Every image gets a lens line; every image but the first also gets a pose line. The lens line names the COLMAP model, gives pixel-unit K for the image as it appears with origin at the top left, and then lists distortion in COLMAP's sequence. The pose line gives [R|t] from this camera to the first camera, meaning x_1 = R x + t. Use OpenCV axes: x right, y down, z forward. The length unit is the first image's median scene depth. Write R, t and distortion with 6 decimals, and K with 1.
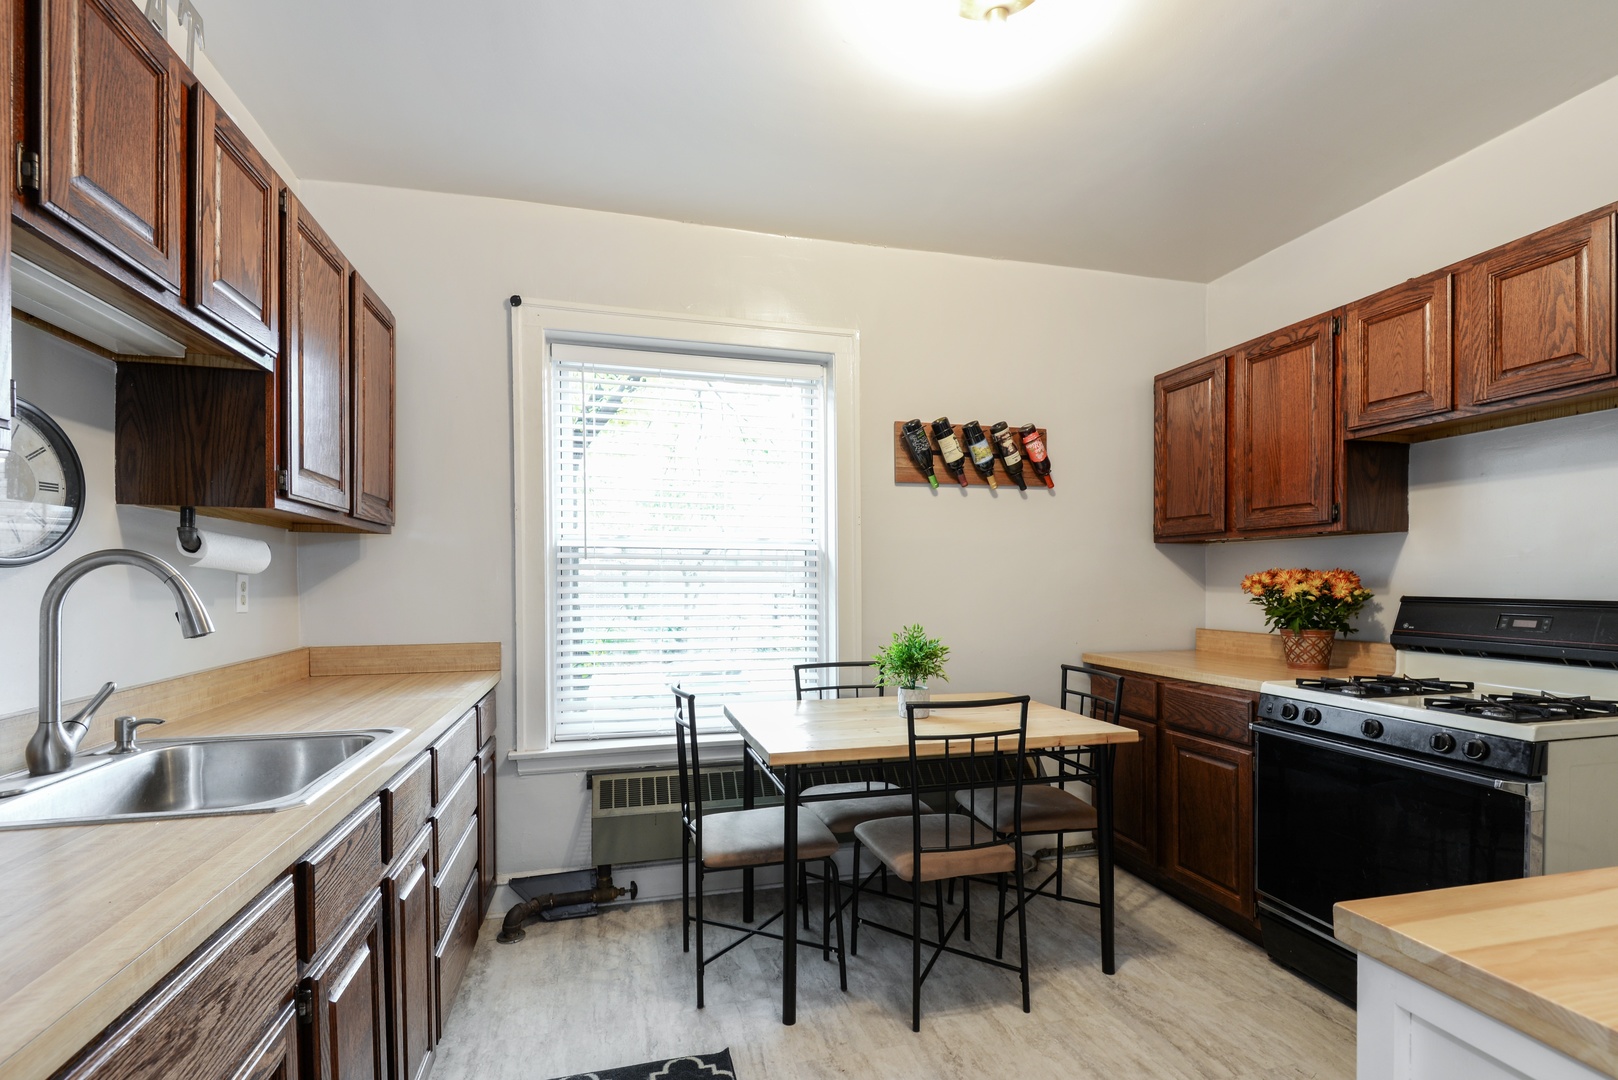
lens RADIAL K [[745.4, 0, 810.0], [0, 745.4, 579.9], [0, 0, 1]] dist [0.022441, -0.002512]
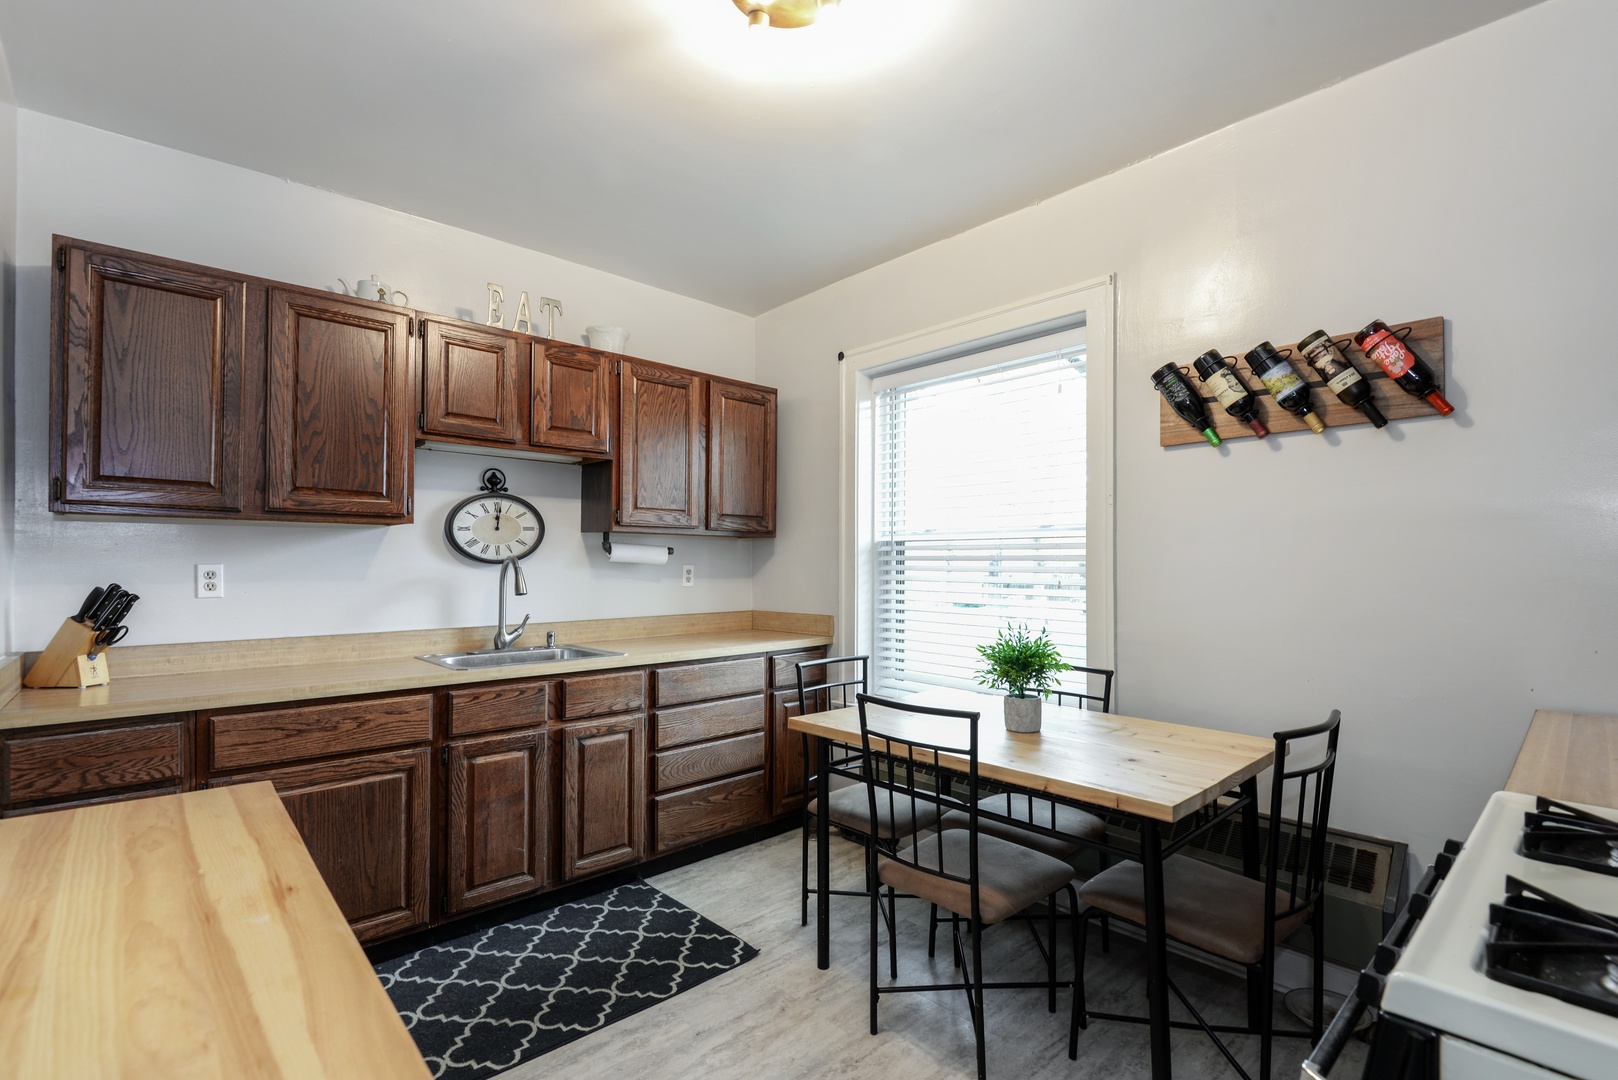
lens RADIAL K [[745.4, 0, 810.6], [0, 745.4, 553.3], [0, 0, 1]] dist [0.022441, -0.002512]
pose [[0.465892, -0.013386, -0.884740, 0.668701], [-0.002787, 0.999858, -0.016596, -0.004552], [0.884837, 0.010198, 0.465789, 0.321126]]
